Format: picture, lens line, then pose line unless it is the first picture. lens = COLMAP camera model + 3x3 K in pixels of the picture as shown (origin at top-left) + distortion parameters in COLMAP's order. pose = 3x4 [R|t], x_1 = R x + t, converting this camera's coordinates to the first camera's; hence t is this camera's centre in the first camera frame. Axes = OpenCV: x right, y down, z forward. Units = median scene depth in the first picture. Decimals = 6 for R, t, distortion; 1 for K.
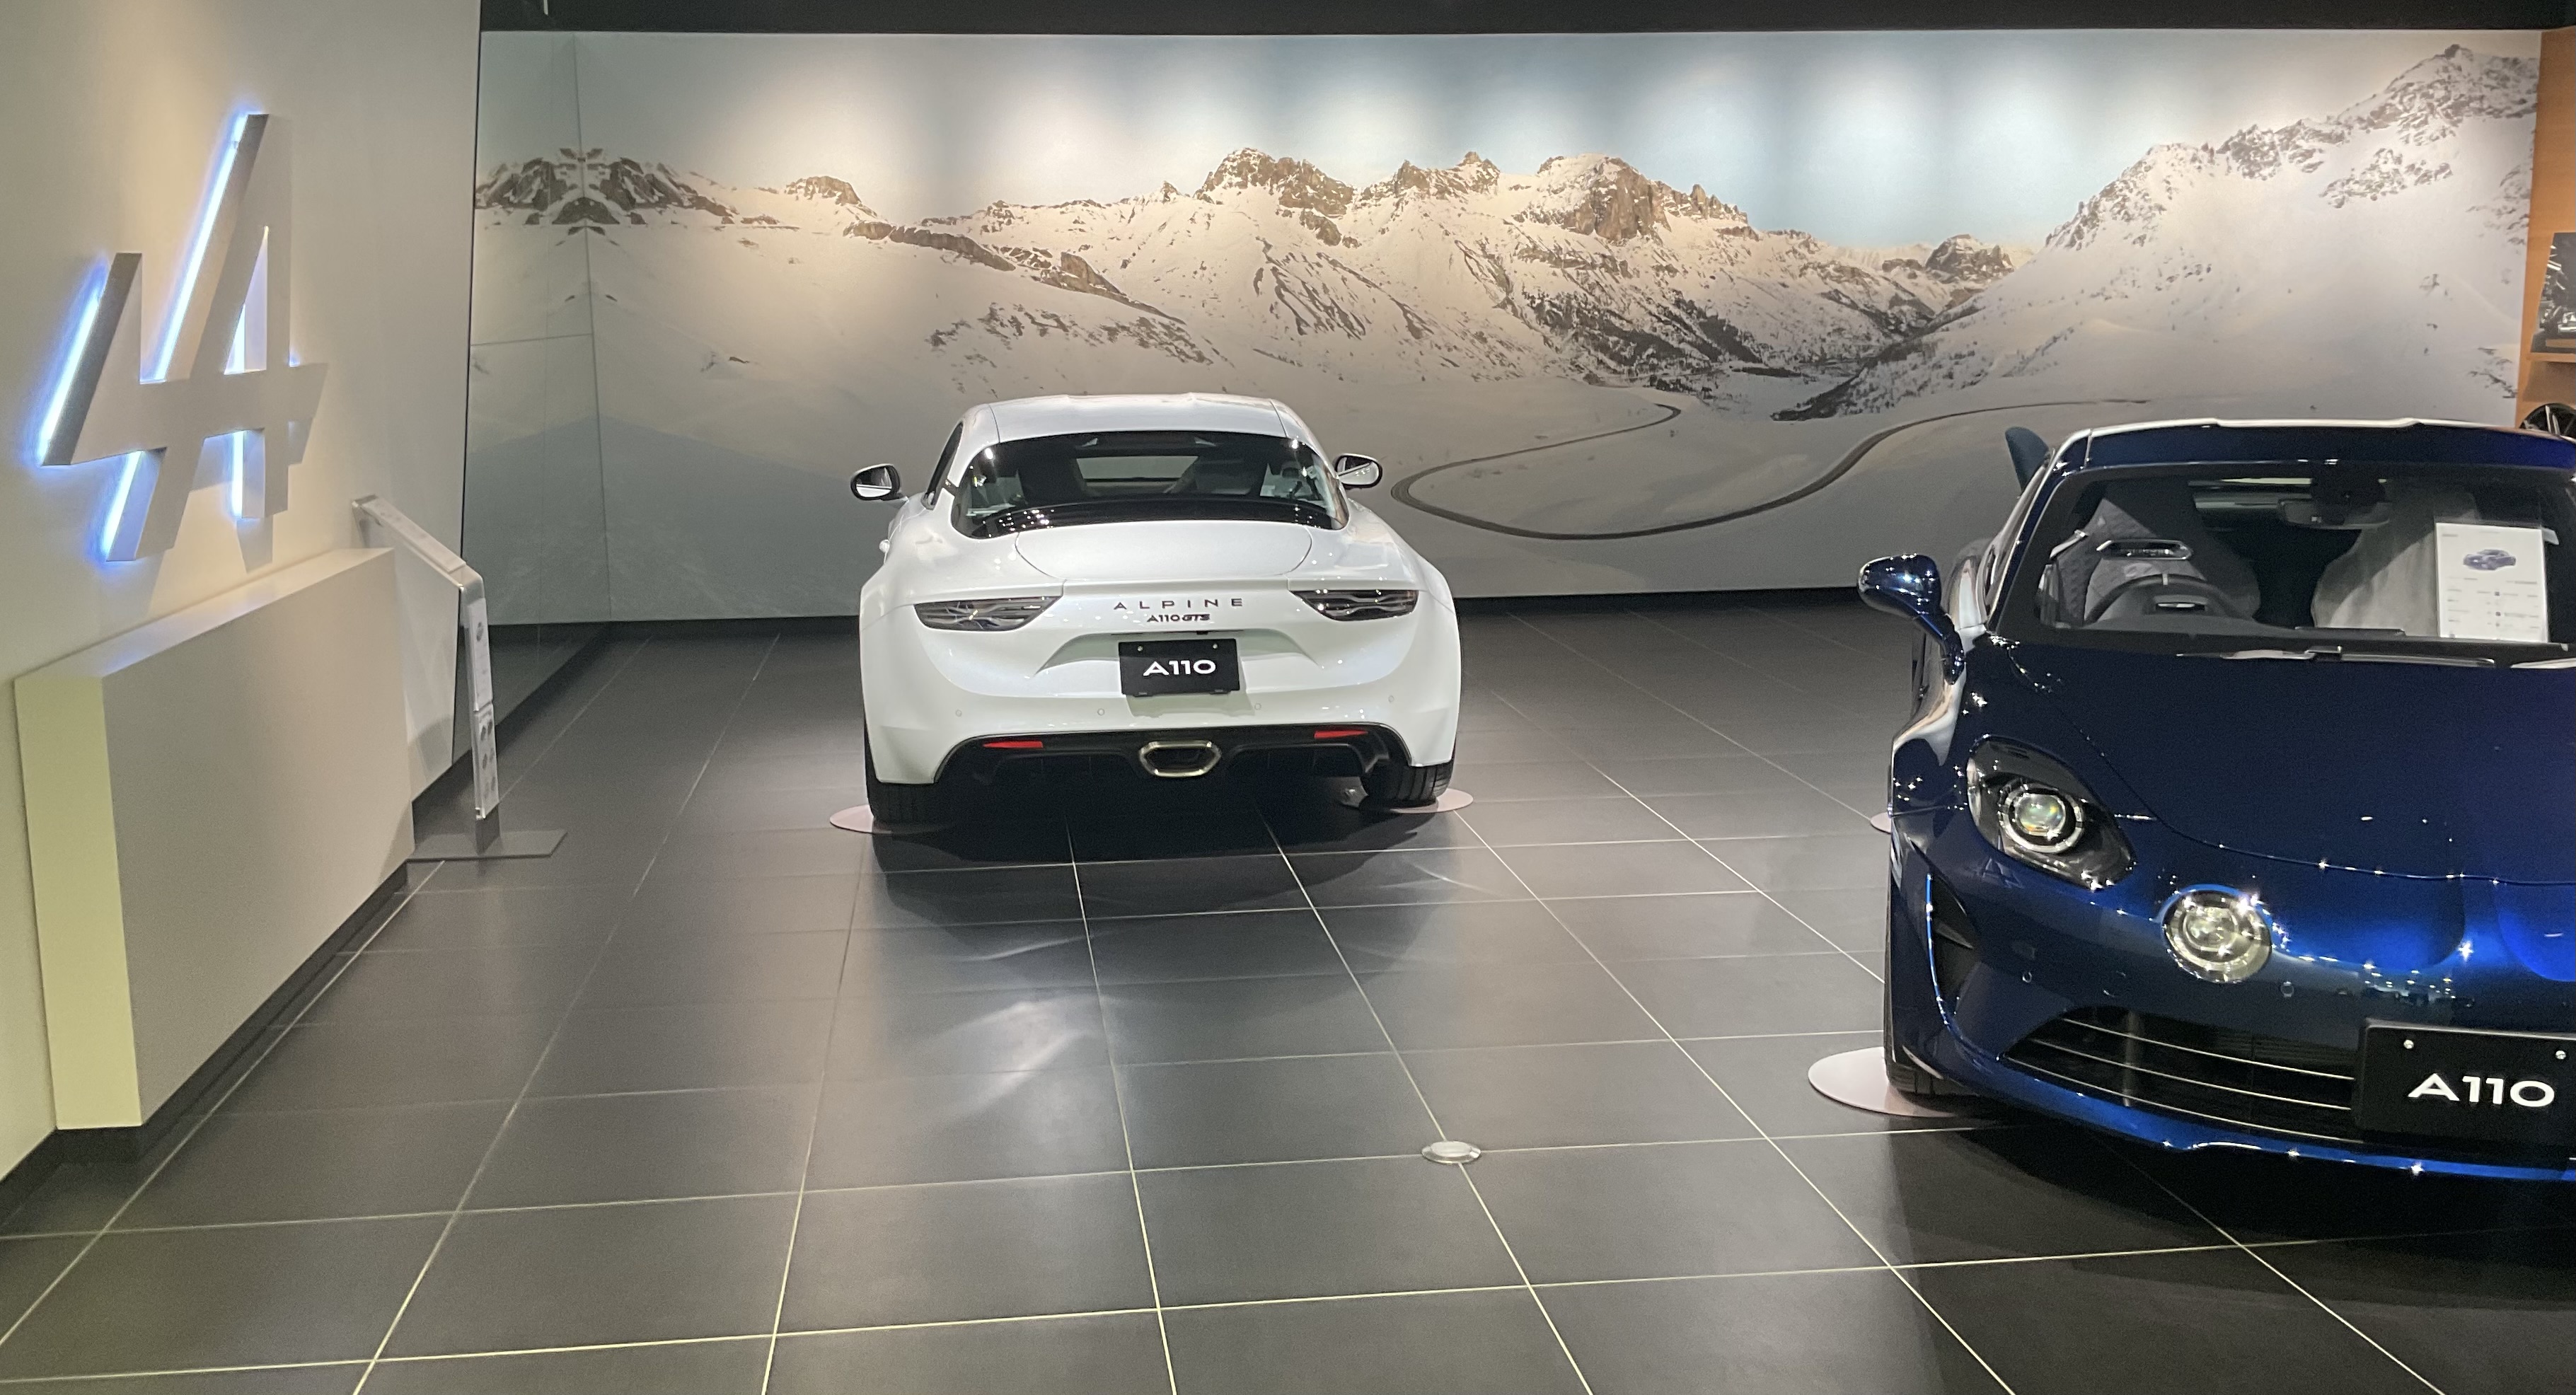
lens RADIAL K [[2355.9, 0, 1242.1], [0, 2355.9, 686.7], [0, 0, 1]] dist [0.150601, -0.331980]
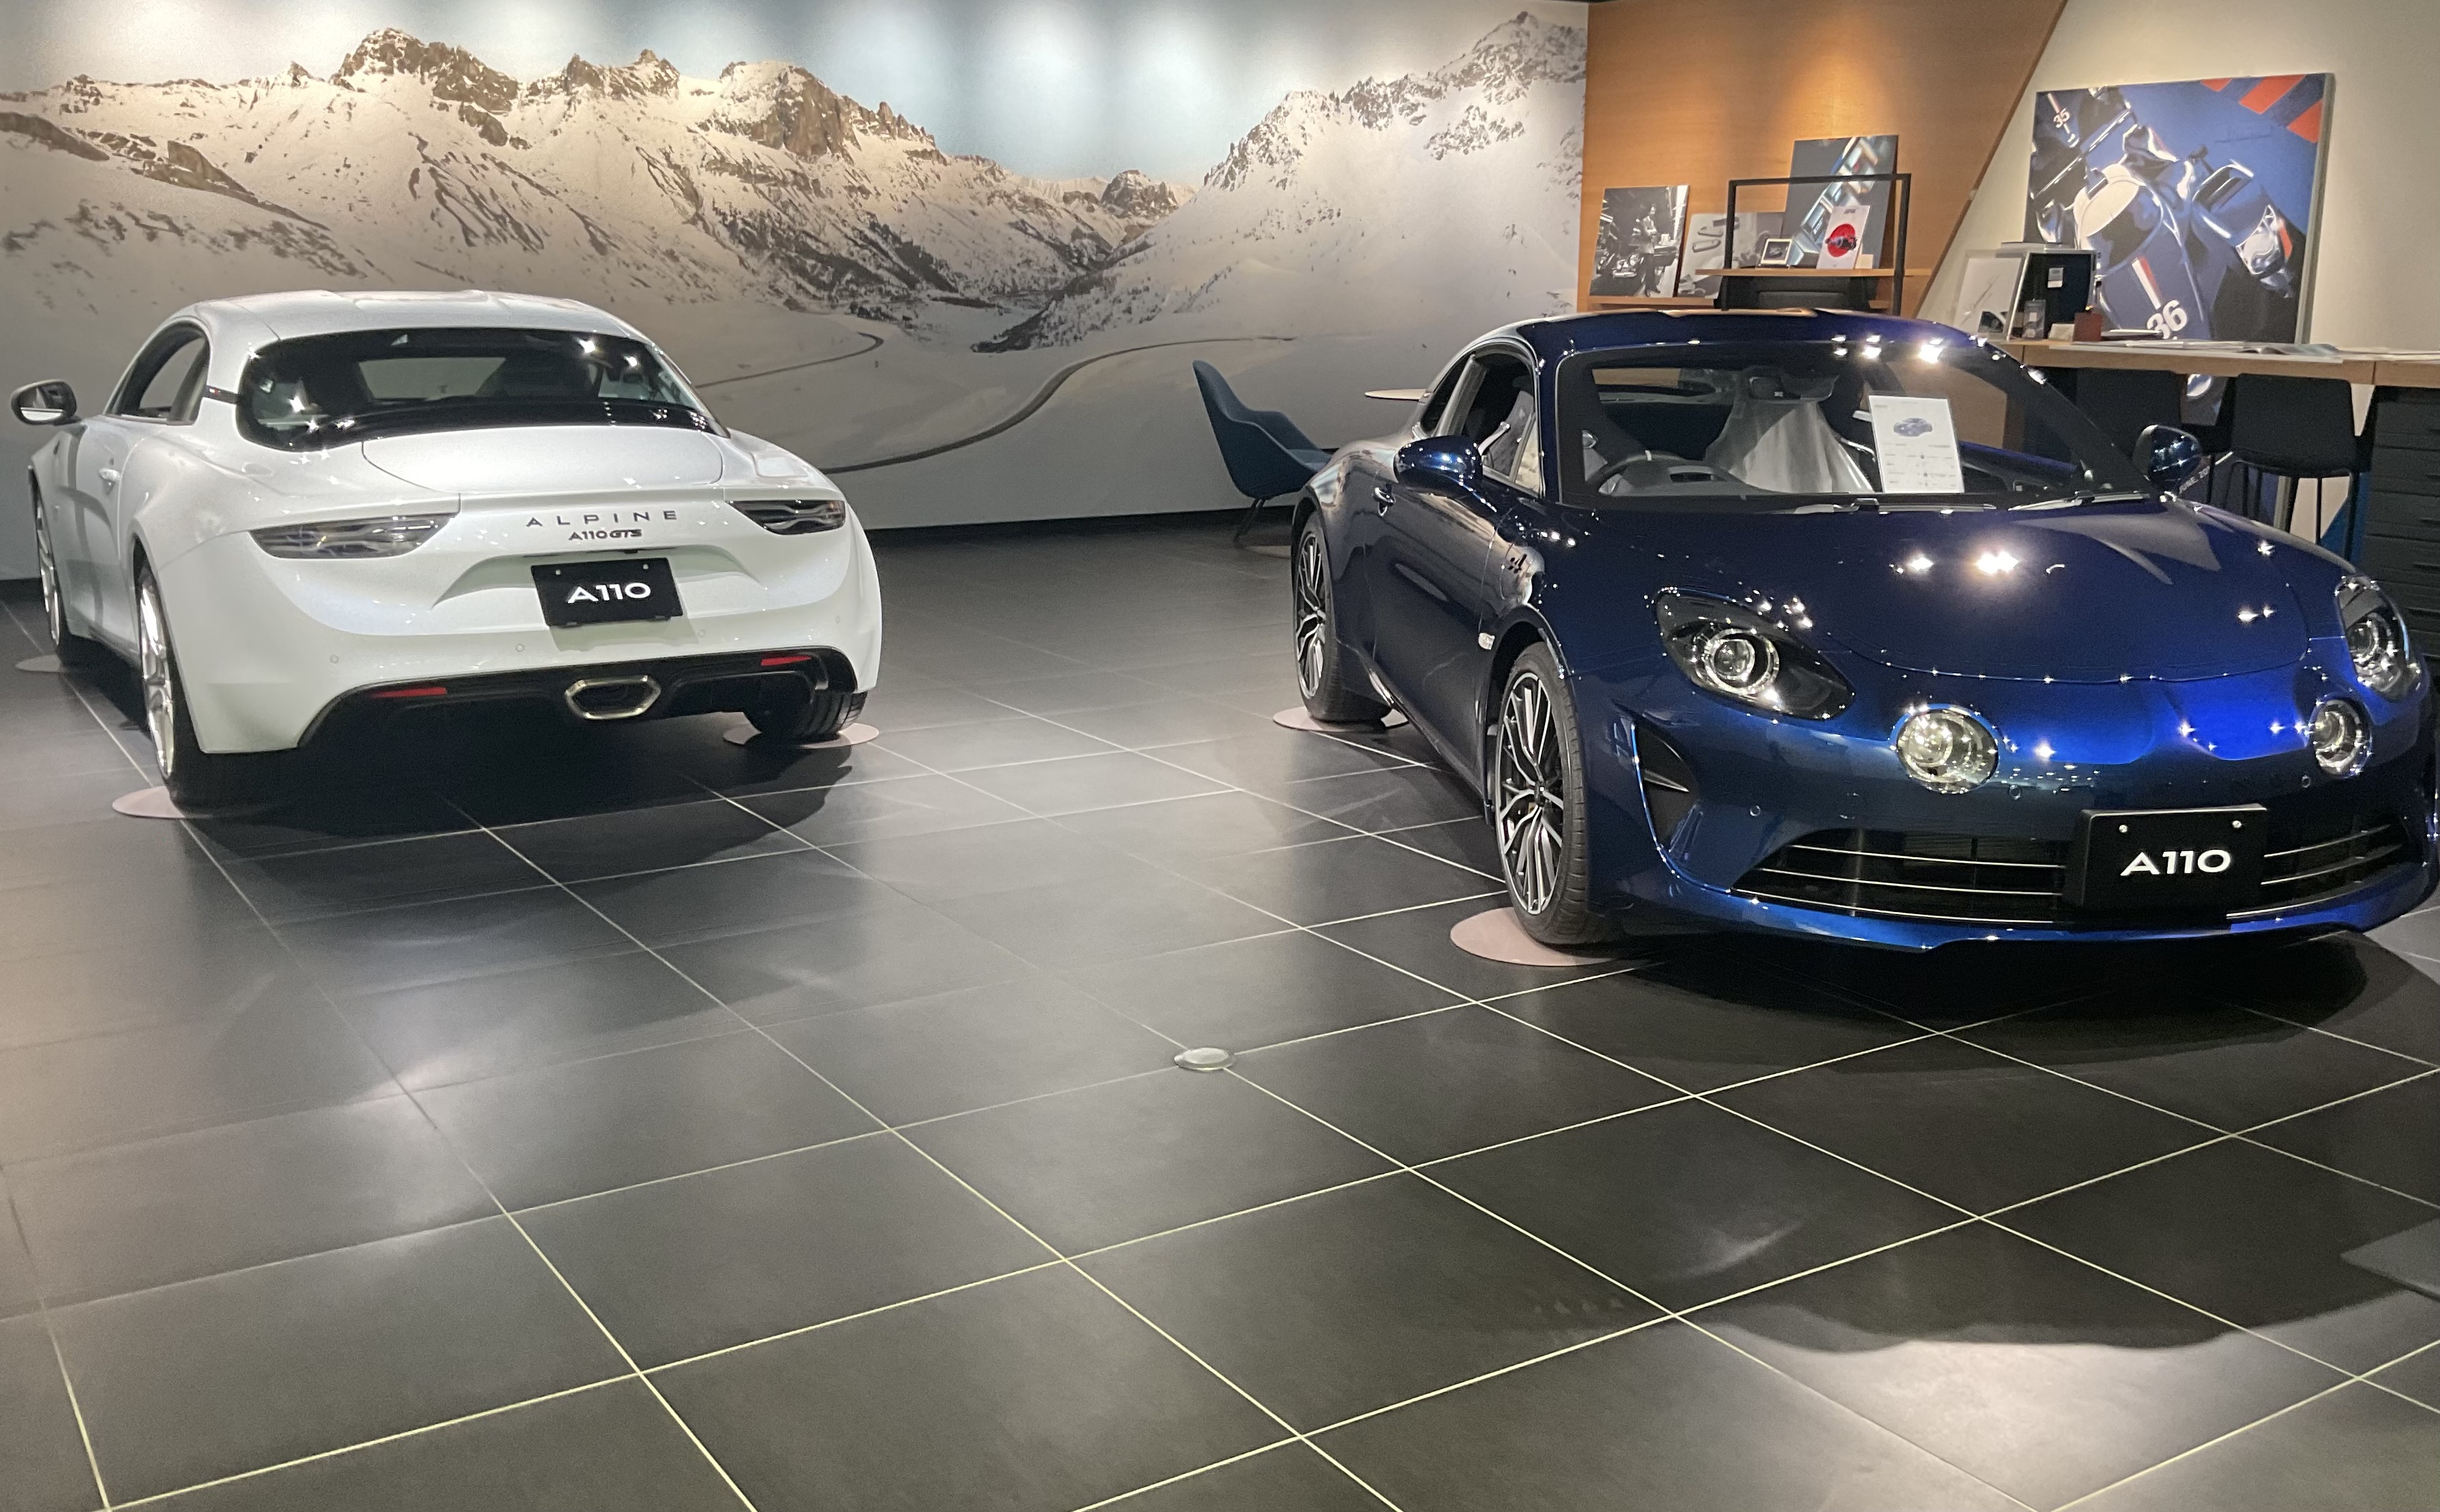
lens RADIAL K [[2273.2, 0, 1296.4], [0, 2273.2, 851.2], [0, 0, 1]] dist [0.153991, -0.337912]
pose [[0.890147, -0.093913, 0.445892, -0.107202], [0.056089, 0.993672, 0.097313, 0.010493], [-0.452209, -0.061613, 0.889781, 0.068239]]
